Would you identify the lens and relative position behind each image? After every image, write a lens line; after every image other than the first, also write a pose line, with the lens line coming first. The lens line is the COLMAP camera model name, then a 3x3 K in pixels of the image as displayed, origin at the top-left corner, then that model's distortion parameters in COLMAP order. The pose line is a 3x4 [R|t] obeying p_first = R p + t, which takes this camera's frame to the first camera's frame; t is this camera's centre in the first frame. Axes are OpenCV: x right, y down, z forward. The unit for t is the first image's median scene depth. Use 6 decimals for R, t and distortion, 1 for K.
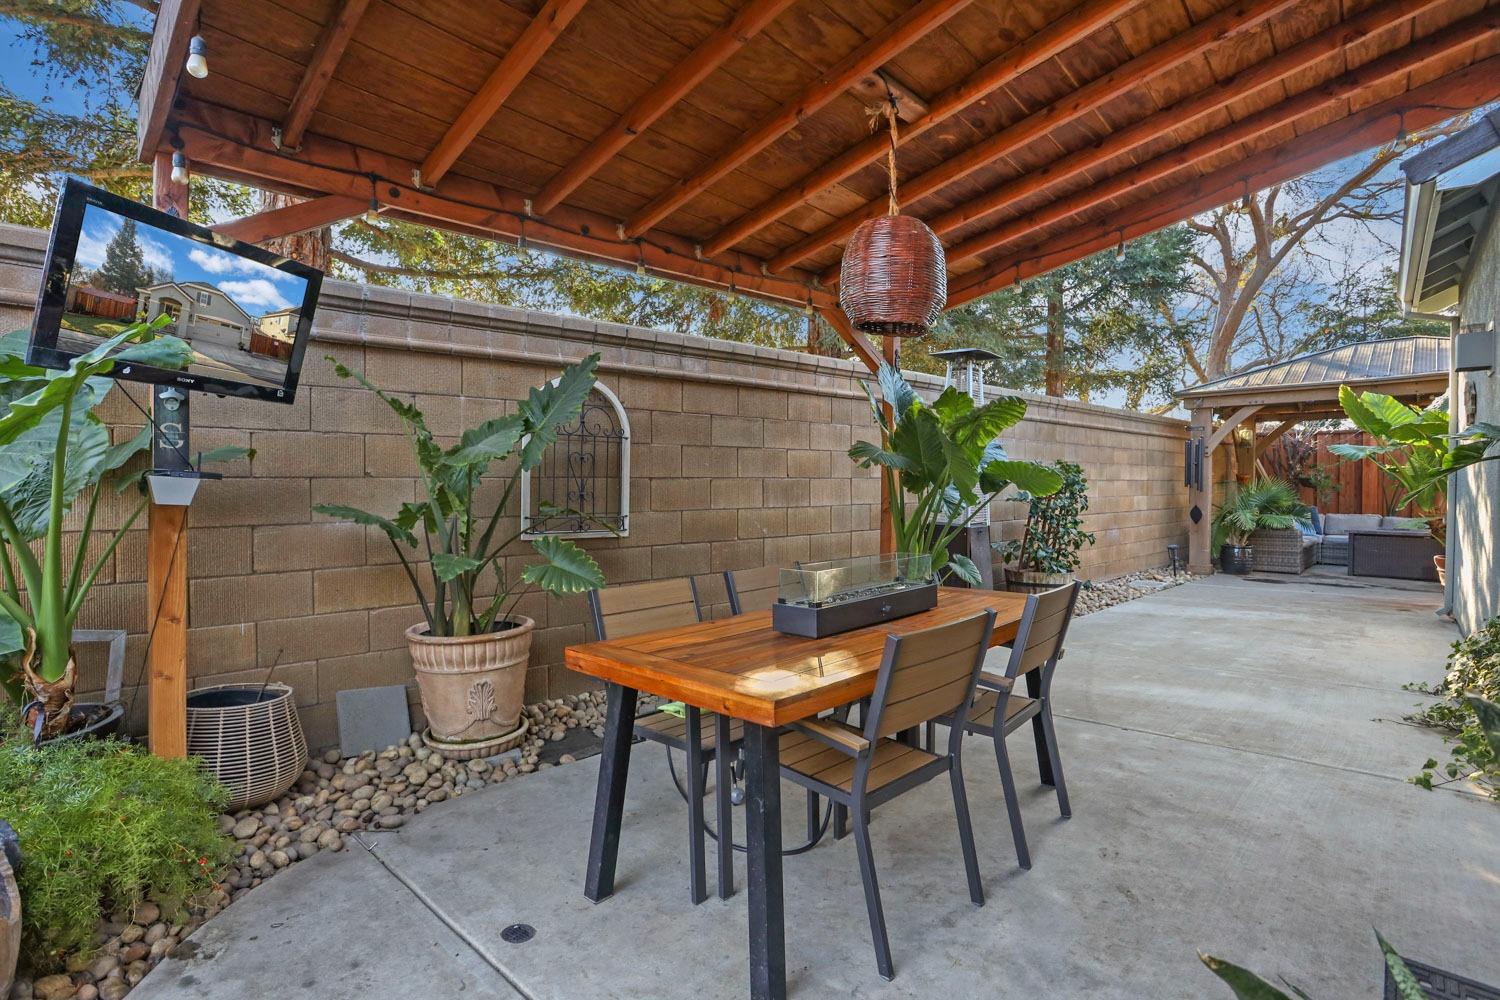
lens RADIAL K [[785.1, 0, 750.5], [0, 785.1, 497.0], [0, 0, 1]] dist [-0.003876, 0.008408]
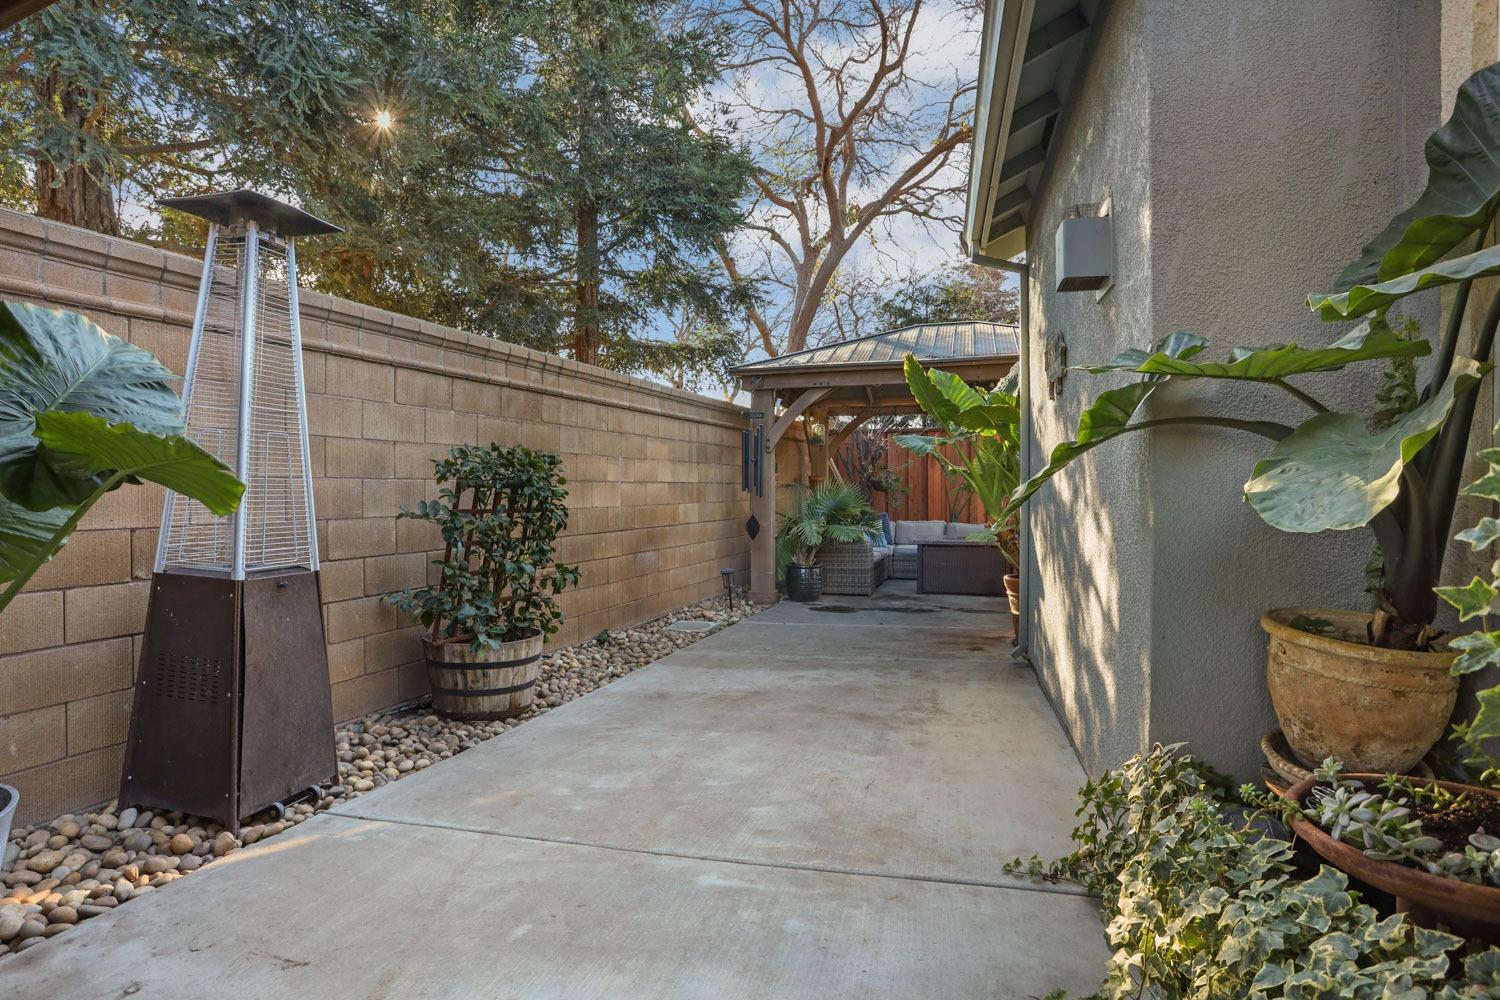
lens RADIAL K [[866.7, 0, 749.4], [0, 866.7, 494.4], [0, 0, 1]] dist [-0.001635, -0.000281]
pose [[0.896235, -0.007778, 0.443511, 0.182489], [0.013331, 0.999867, -0.009405, -0.001688], [-0.443379, 0.014342, 0.896220, 0.237961]]
